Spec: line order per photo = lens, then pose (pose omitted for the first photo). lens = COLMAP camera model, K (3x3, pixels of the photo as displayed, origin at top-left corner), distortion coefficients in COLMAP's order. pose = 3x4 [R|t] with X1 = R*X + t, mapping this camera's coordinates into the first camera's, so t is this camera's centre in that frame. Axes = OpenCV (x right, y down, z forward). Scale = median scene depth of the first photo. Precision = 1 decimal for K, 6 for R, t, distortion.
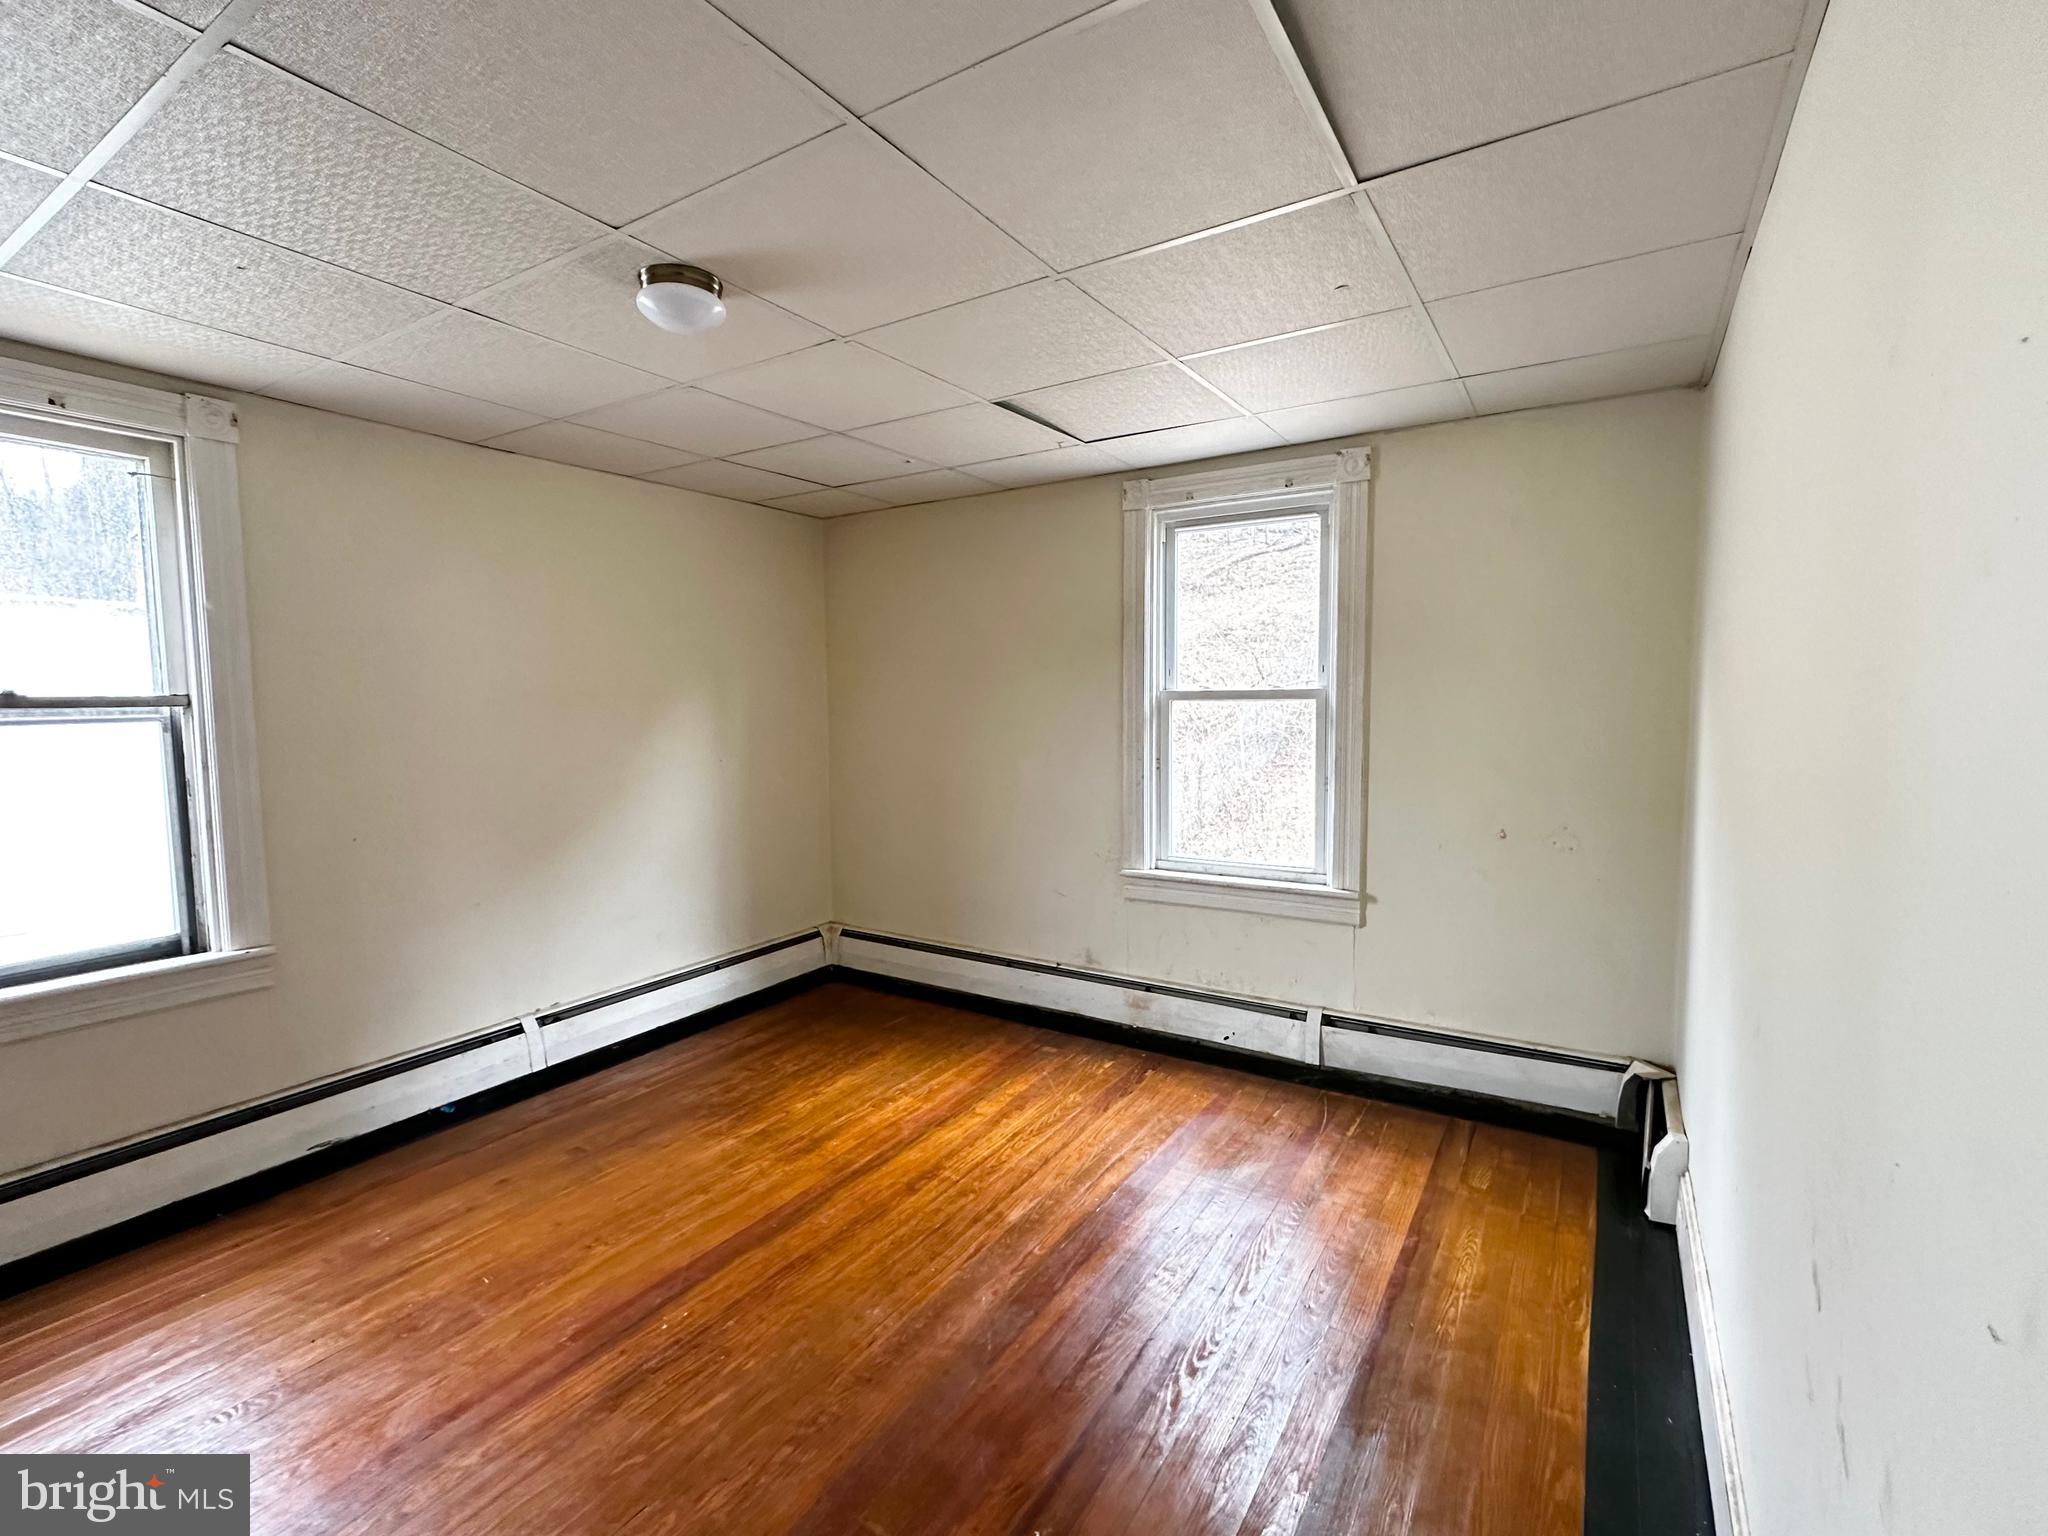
lens RADIAL K [[911.8, 0, 1024.3], [0, 911.8, 766.8], [0, 0, 1]] dist [-0.005058, 0.000981]
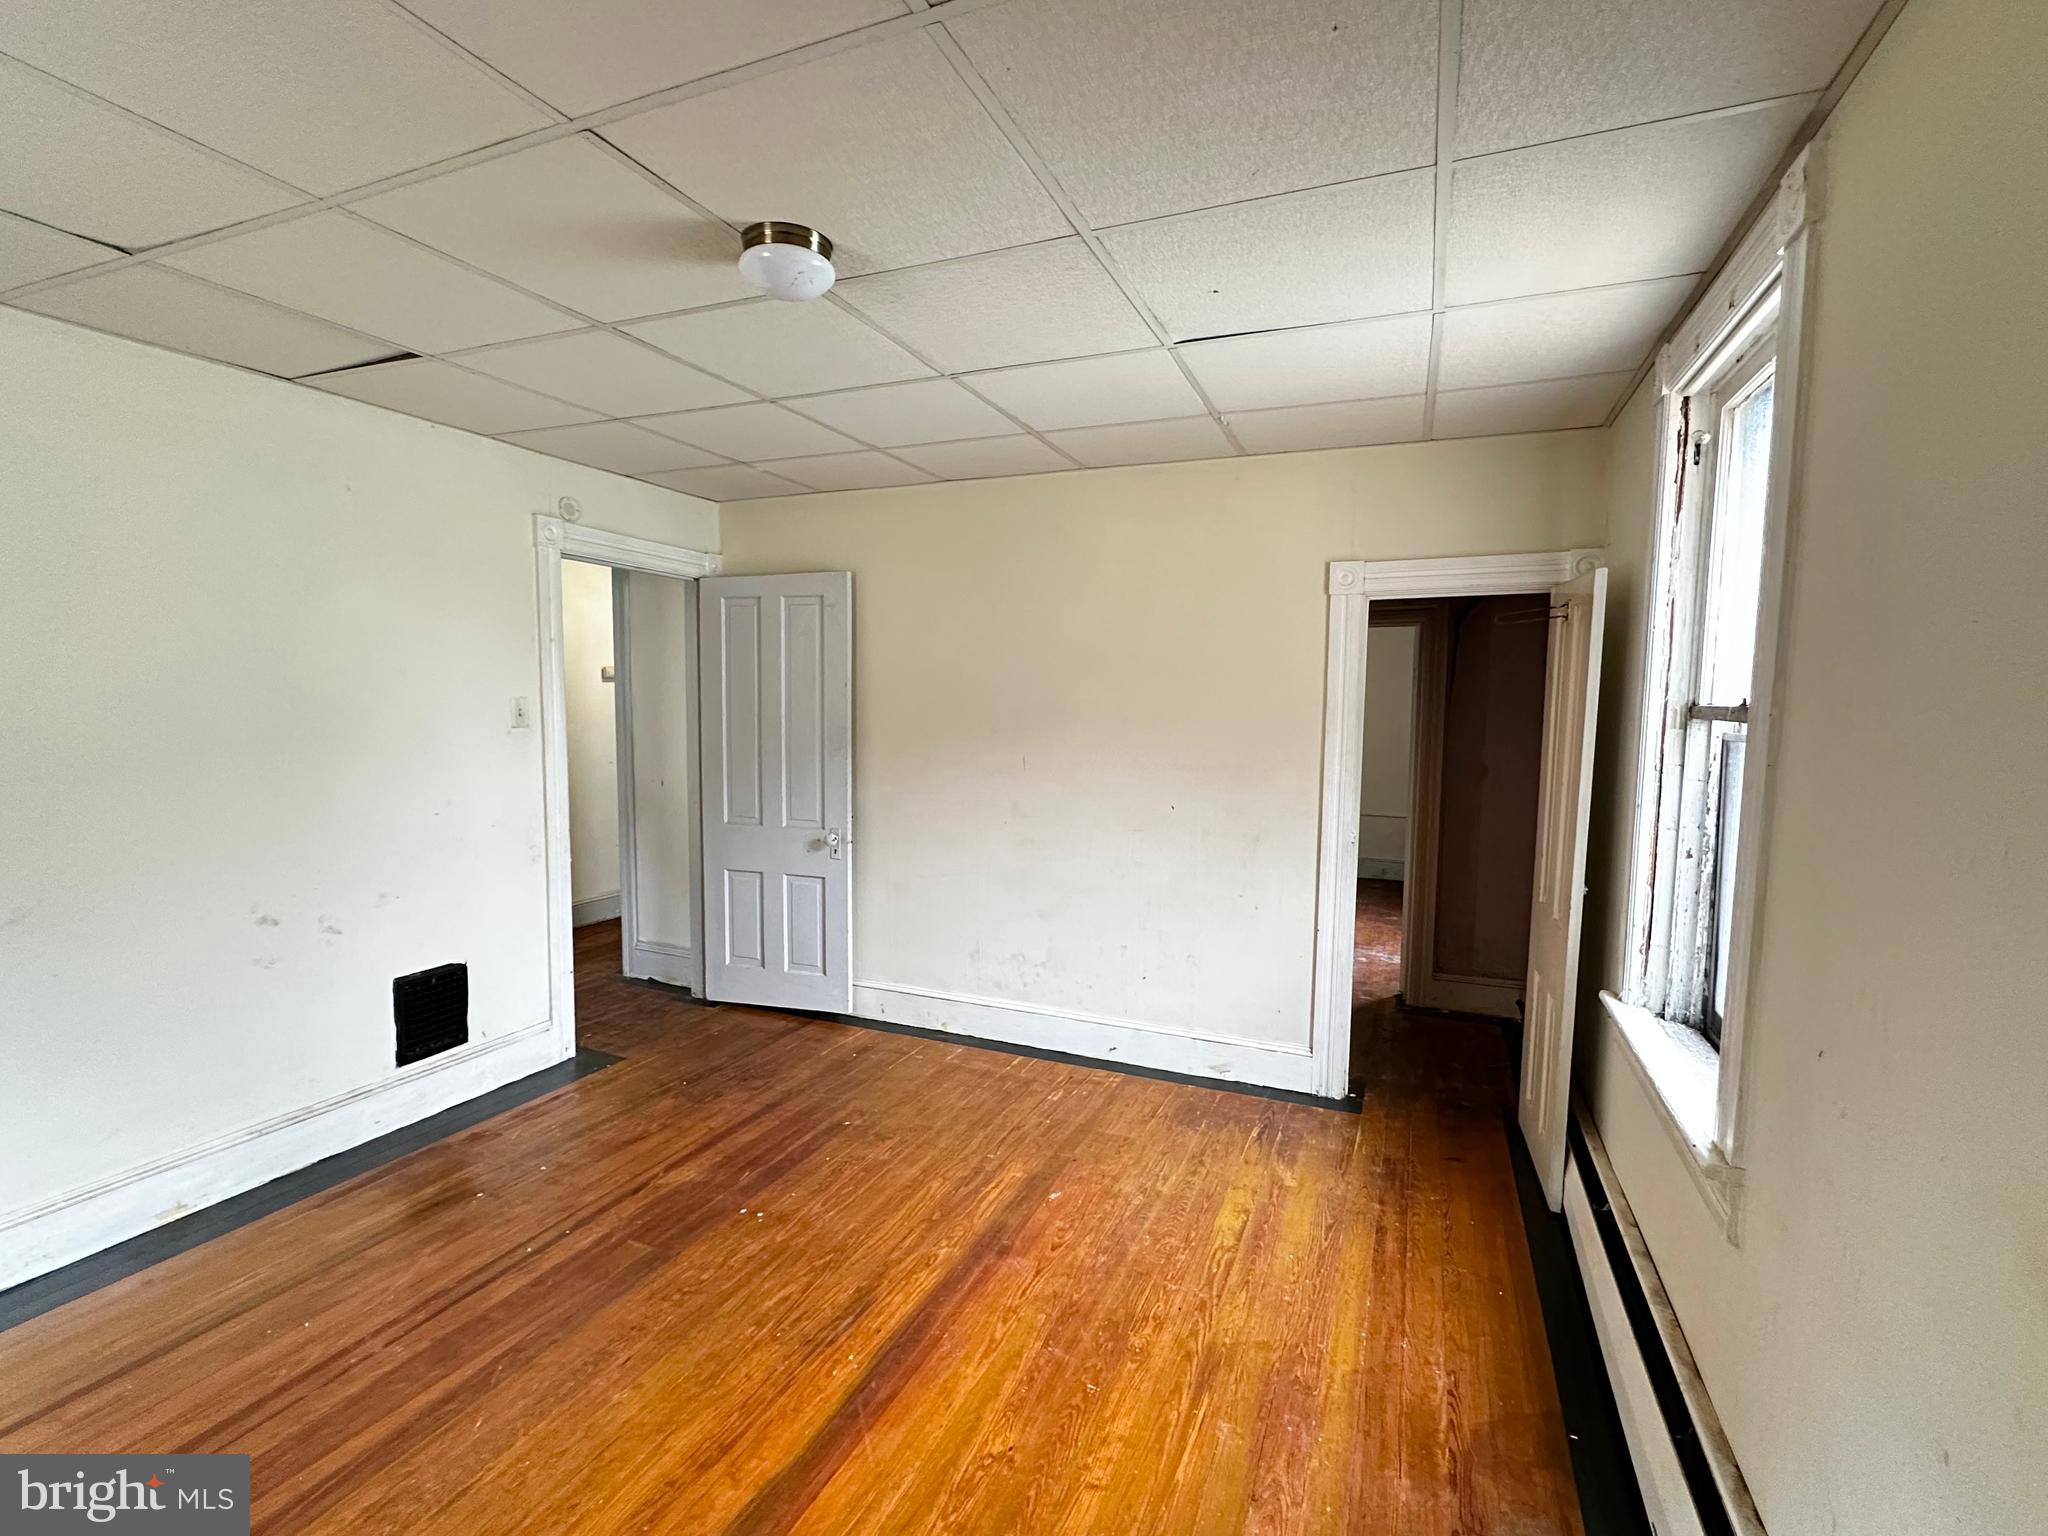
lens RADIAL K [[911.8, 0, 1026.0], [0, 911.8, 764.5], [0, 0, 1]] dist [-0.005058, 0.000981]
pose [[-0.986874, 0.006184, -0.161371, -0.426086], [-0.016477, 0.990196, 0.138713, -0.142265], [0.160647, 0.139551, -0.977097, 1.879472]]
